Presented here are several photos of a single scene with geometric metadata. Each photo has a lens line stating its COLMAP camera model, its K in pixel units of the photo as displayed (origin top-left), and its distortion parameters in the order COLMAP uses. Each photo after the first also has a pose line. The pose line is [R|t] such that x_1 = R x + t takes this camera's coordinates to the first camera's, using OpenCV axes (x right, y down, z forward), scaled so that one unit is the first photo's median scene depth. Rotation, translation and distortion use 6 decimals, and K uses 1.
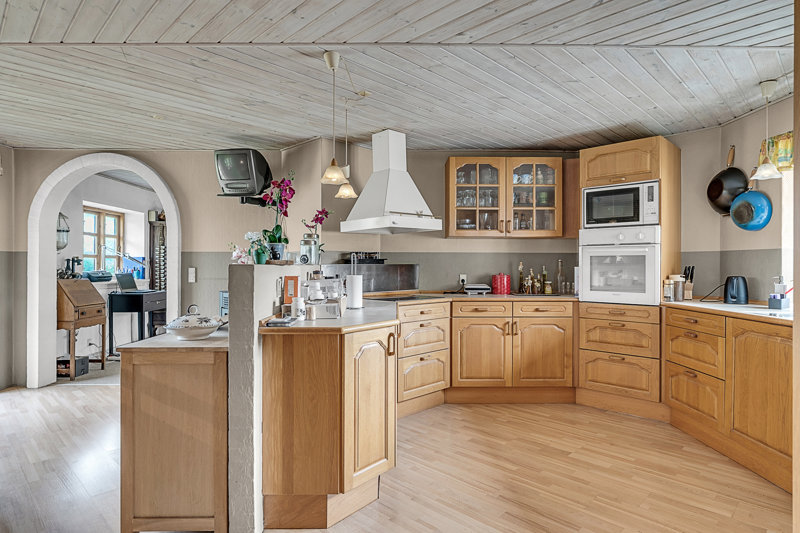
lens RADIAL K [[465.1, 0, 400.0], [0, 465.1, 266.5], [0, 0, 1]] dist [0.002129, 0.001282]
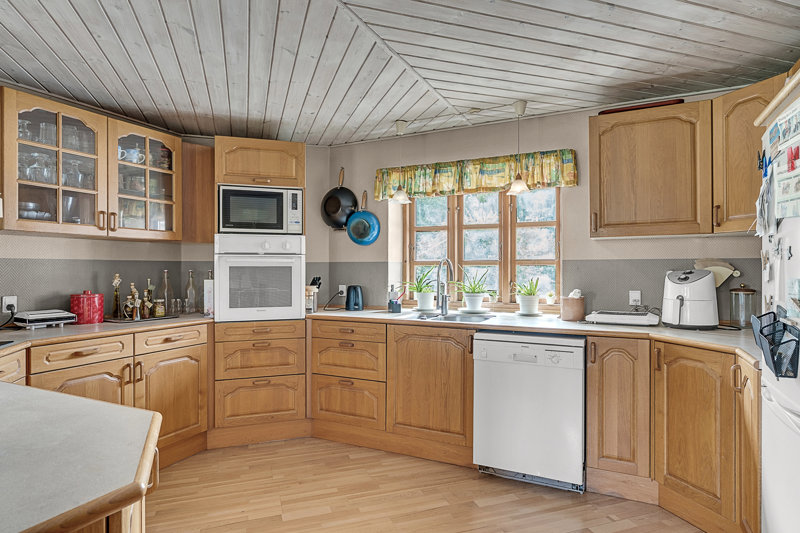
lens RADIAL K [[465.1, 0, 400.0], [0, 465.1, 266.5], [0, 0, 1]] dist [0.002129, 0.001282]
pose [[0.436082, -0.001823, 0.899905, -0.212545], [0.003040, 0.999995, 0.000553, -0.022554], [-0.899902, 0.002495, 0.436085, 0.373511]]
